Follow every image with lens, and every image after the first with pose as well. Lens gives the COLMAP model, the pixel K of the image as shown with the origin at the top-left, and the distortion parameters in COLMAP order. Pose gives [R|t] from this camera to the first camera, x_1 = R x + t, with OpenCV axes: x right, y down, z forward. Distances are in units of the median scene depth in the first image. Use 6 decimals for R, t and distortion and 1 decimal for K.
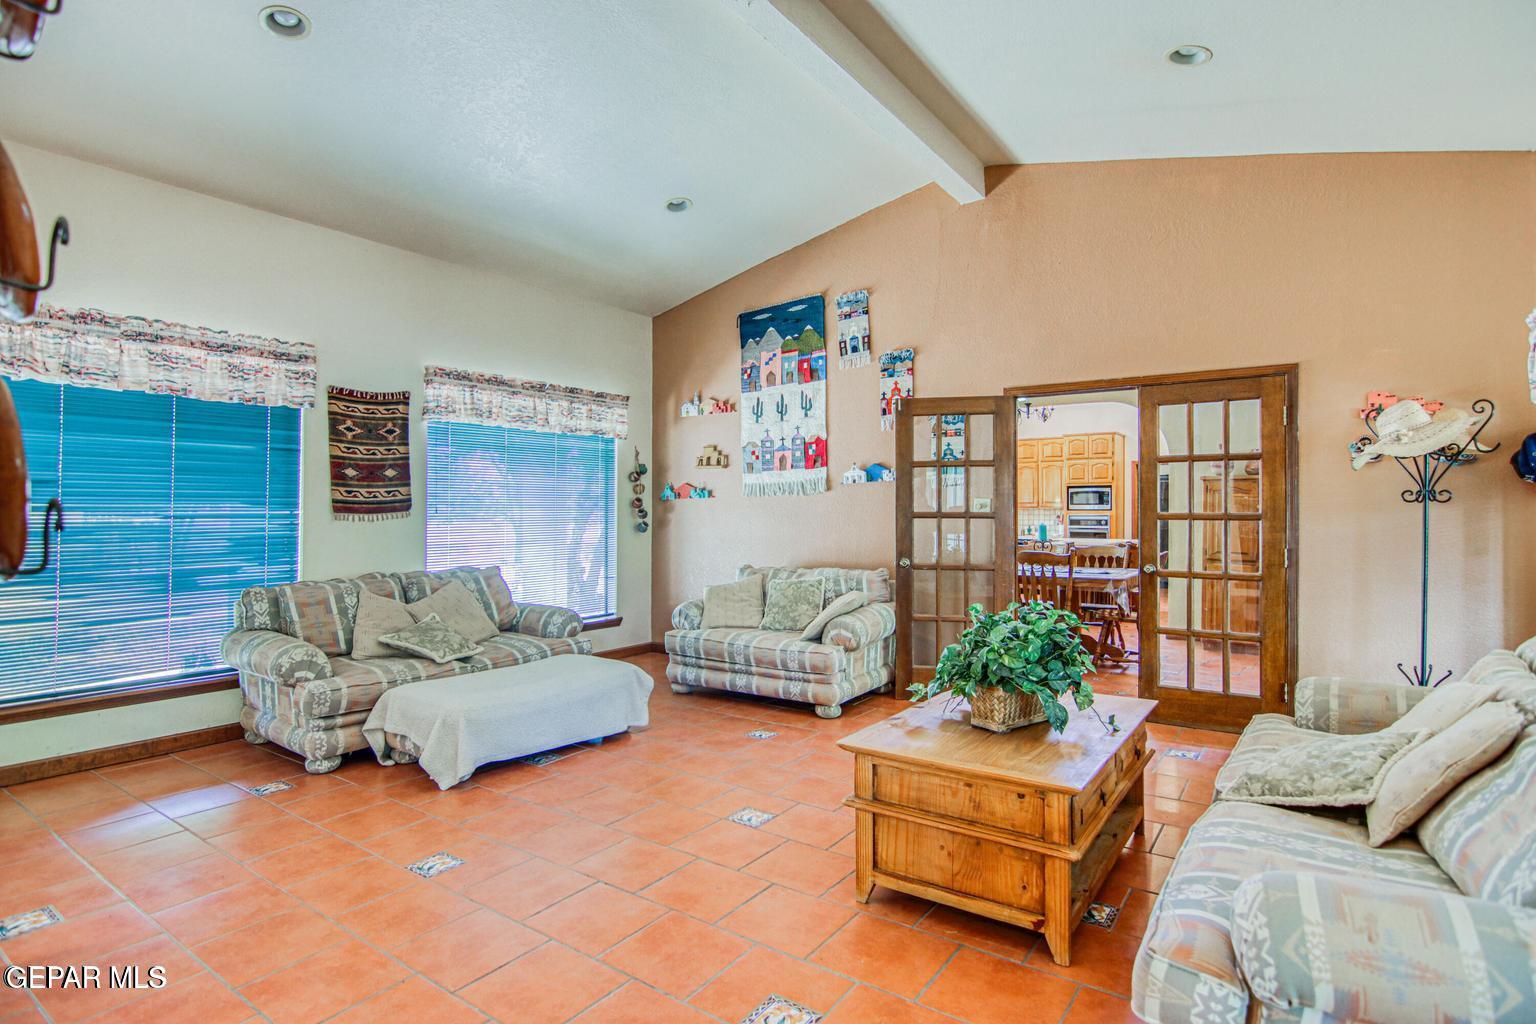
lens RADIAL K [[788.8, 0, 757.5], [0, 788.8, 513.6], [0, 0, 1]] dist [-0.006067, -0.006292]
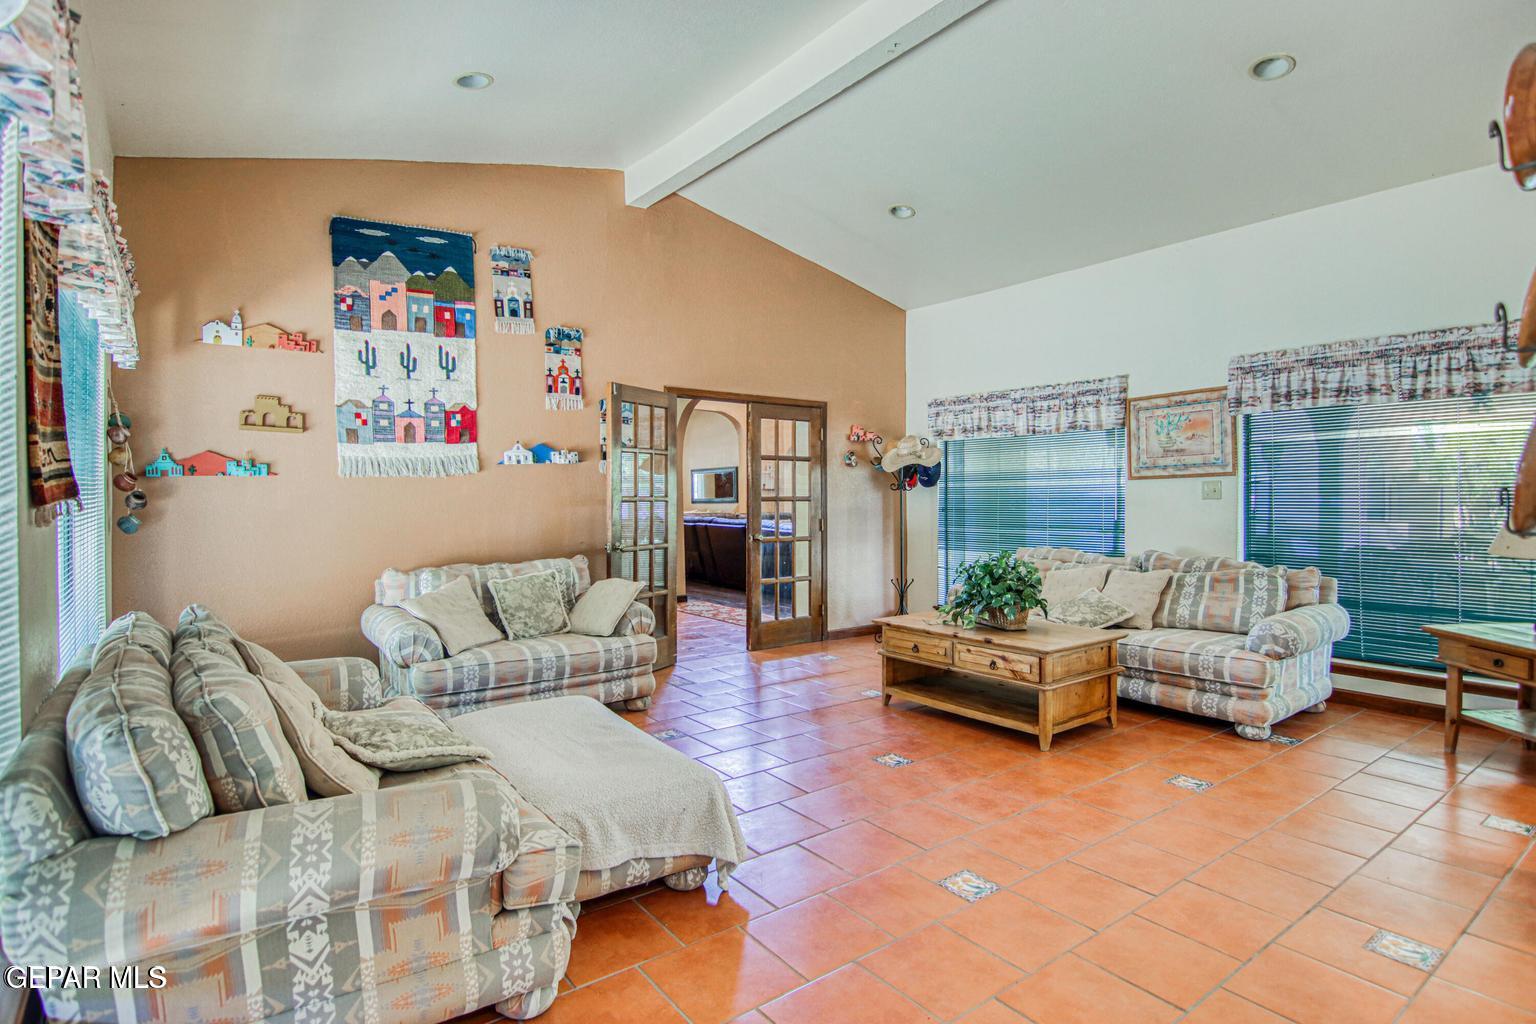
lens RADIAL K [[788.8, 0, 797.7], [0, 788.8, 500.8], [0, 0, 1]] dist [-0.006067, -0.006292]
pose [[0.289357, -0.009953, 0.957170, -0.607520], [0.001990, 0.999950, 0.009796, -0.004822], [-0.957219, -0.000930, 0.289362, 0.419036]]
